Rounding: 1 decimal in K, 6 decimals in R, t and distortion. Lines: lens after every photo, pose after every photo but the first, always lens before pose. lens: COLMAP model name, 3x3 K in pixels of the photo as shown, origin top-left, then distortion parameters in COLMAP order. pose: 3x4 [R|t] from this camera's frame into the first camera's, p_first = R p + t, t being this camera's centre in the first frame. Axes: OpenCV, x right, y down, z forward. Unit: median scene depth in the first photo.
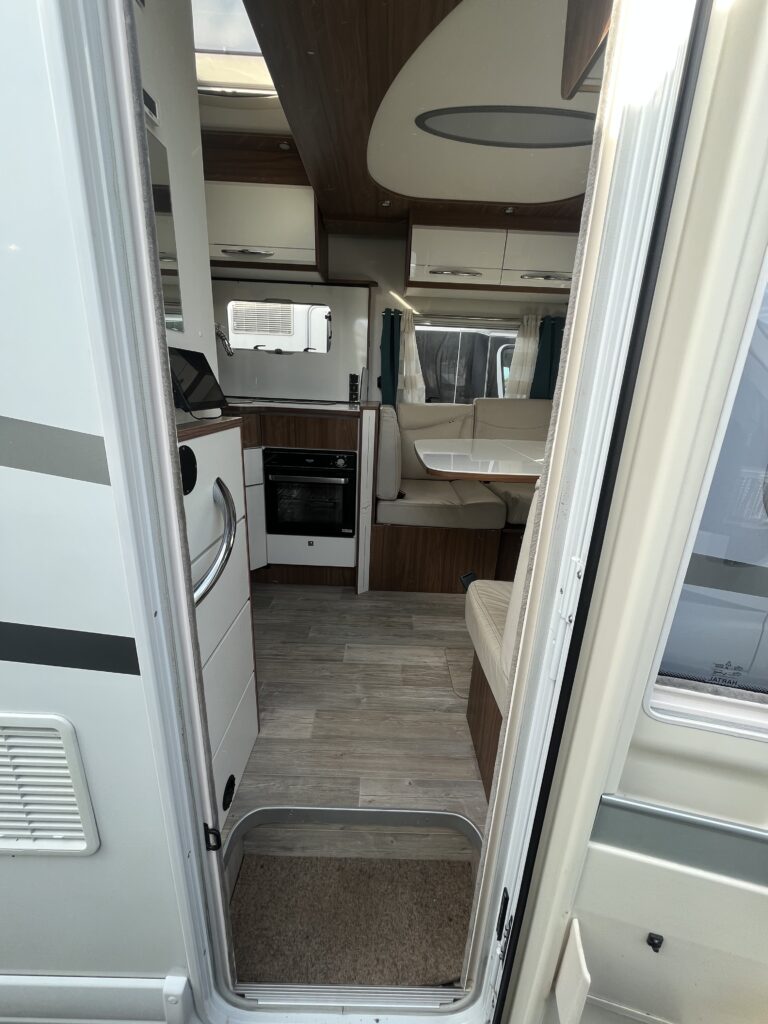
lens RADIAL K [[411.9, 0, 388.1], [0, 411.9, 513.0], [0, 0, 1]] dist [-0.002656, -0.000064]
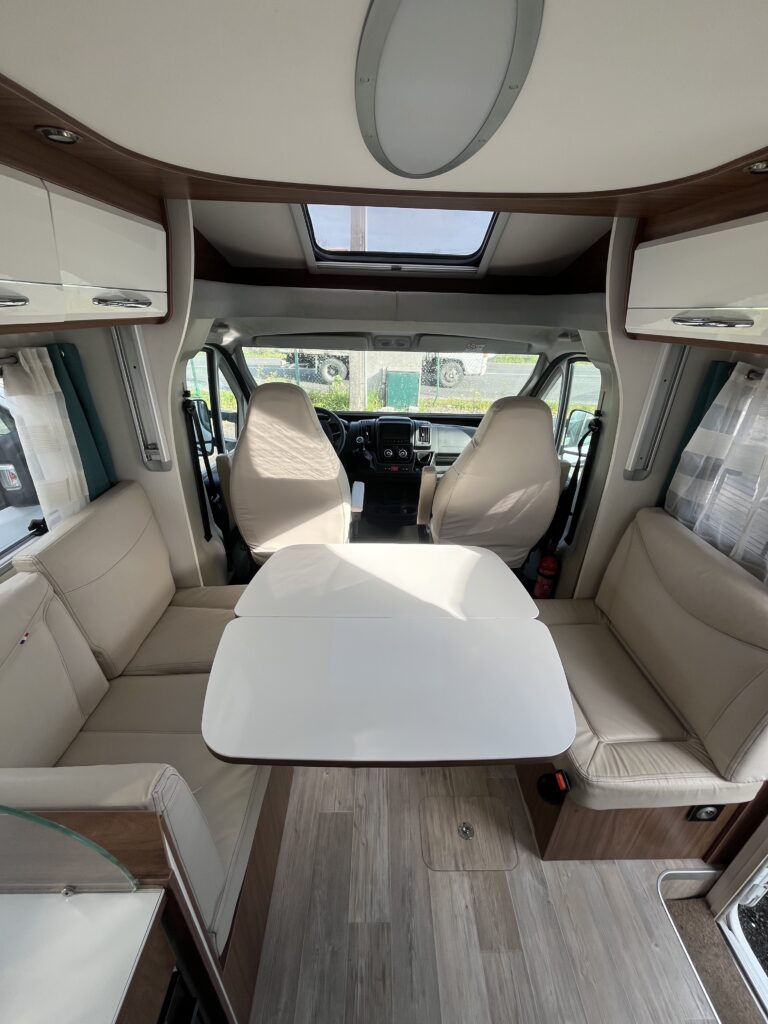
lens RADIAL K [[411.9, 0, 388.1], [0, 411.9, 513.0], [0, 0, 1]] dist [-0.002656, -0.000064]
pose [[-0.014247, -0.480789, 0.876721, -0.172659], [0.267373, 0.843049, 0.466669, -0.496882], [-0.963488, 0.241060, 0.116539, 0.690204]]
